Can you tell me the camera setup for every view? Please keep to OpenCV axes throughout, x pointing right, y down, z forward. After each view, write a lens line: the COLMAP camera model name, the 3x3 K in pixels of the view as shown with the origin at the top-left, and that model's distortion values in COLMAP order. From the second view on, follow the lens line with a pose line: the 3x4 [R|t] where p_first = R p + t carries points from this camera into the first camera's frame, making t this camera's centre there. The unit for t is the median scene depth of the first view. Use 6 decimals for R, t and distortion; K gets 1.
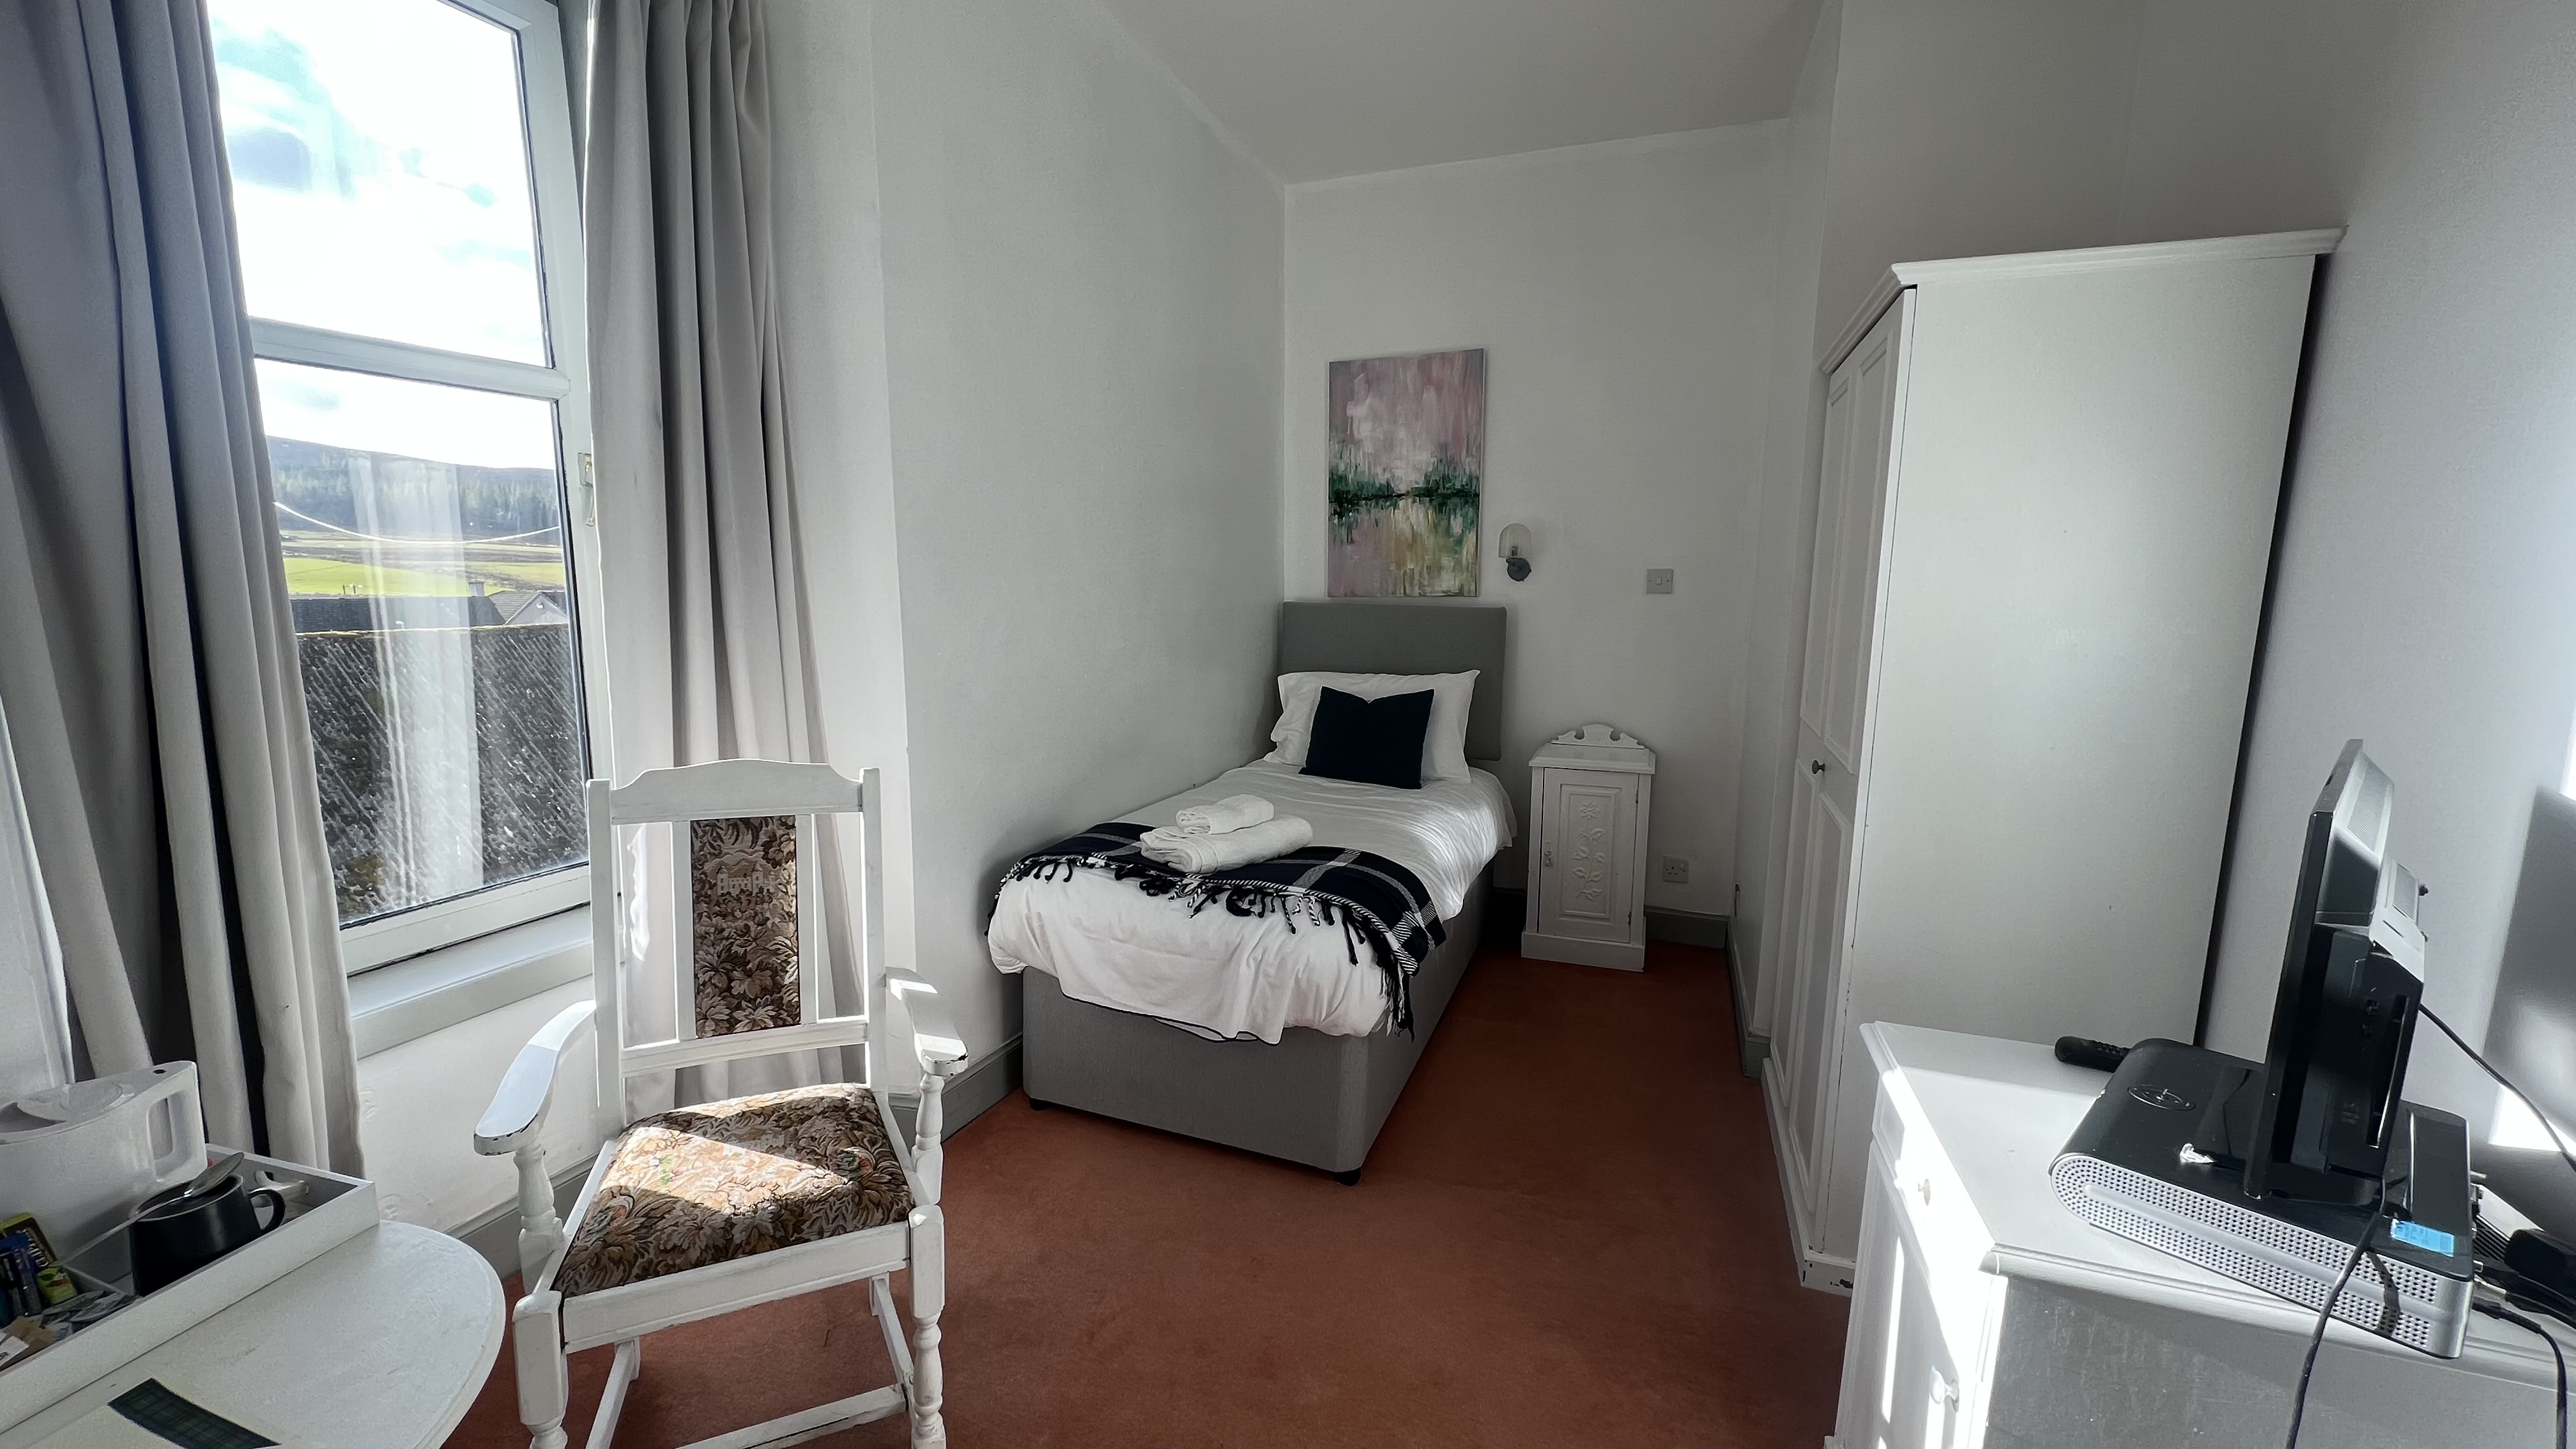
lens RADIAL K [[1020.0, 0, 1285.3], [0, 1020.0, 720.4], [0, 0, 1]] dist [0.000970, 0.000243]
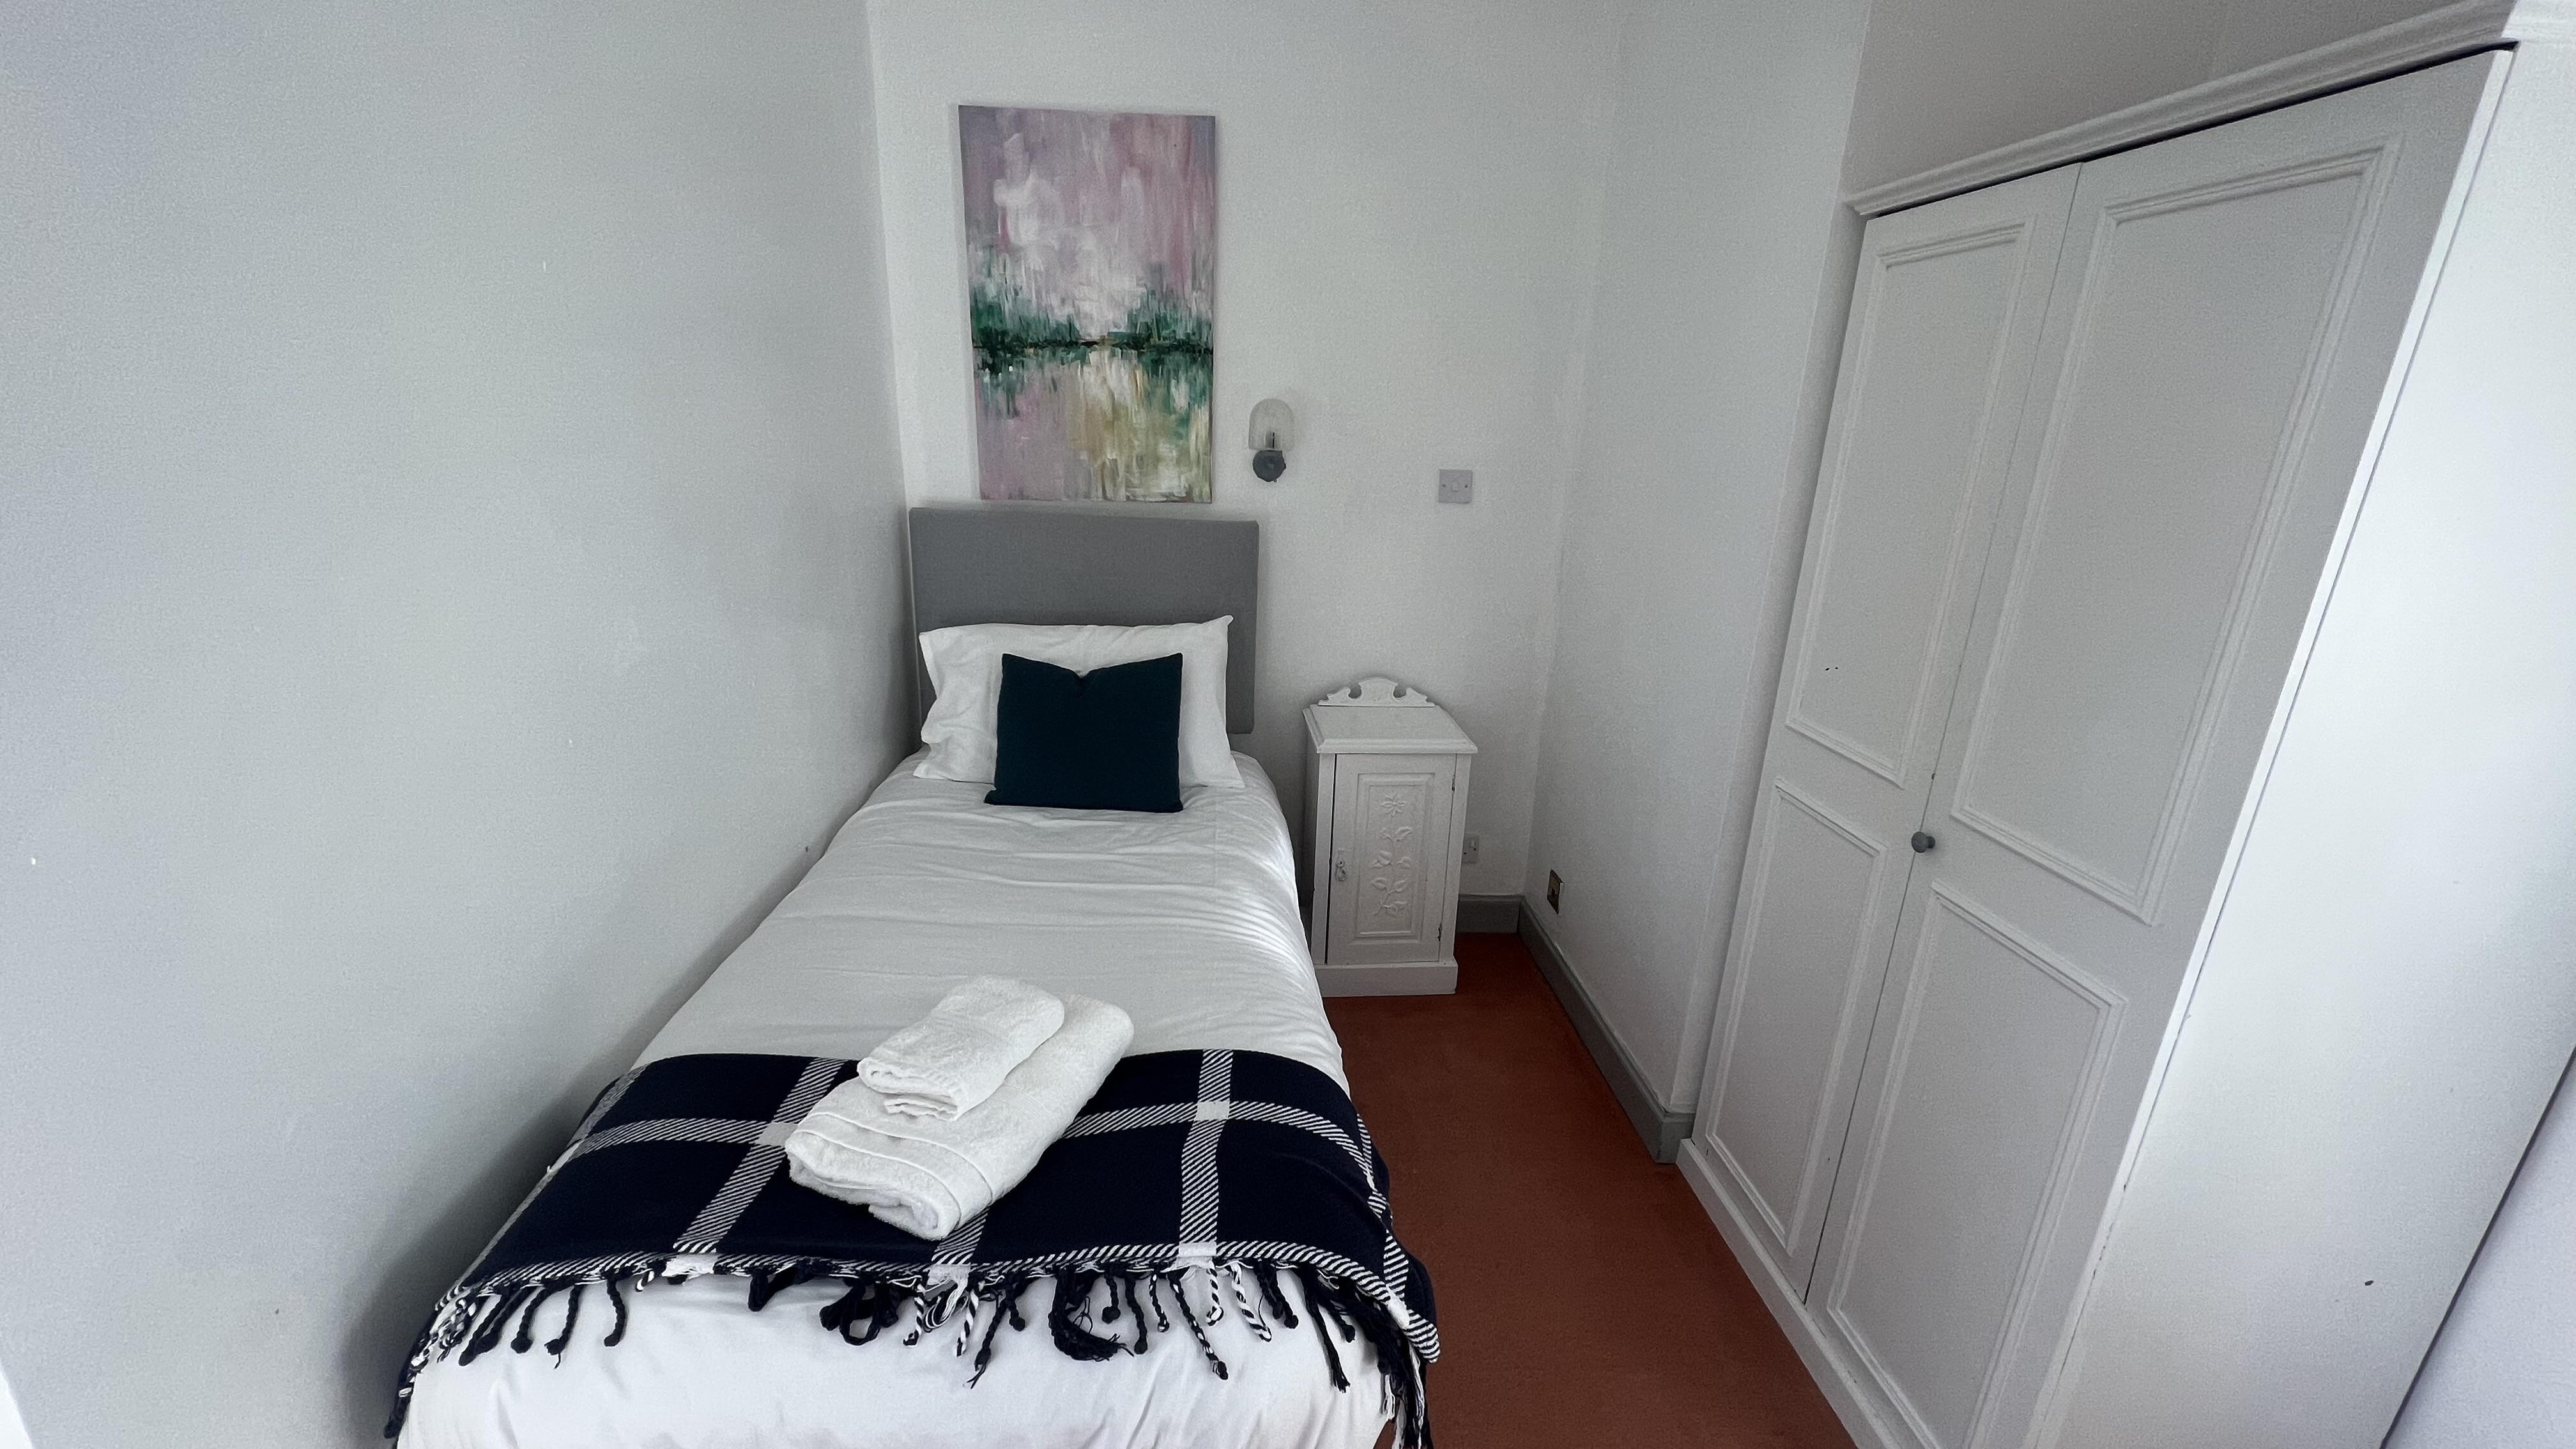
lens RADIAL K [[1020.0, 0, 1291.1], [0, 1020.0, 722.5], [0, 0, 1]] dist [0.000970, 0.000243]
pose [[0.901453, -0.099520, 0.421282, -0.073179], [0.030418, 0.985371, 0.167688, -0.091044], [-0.431807, -0.138348, 0.891293, 0.343895]]
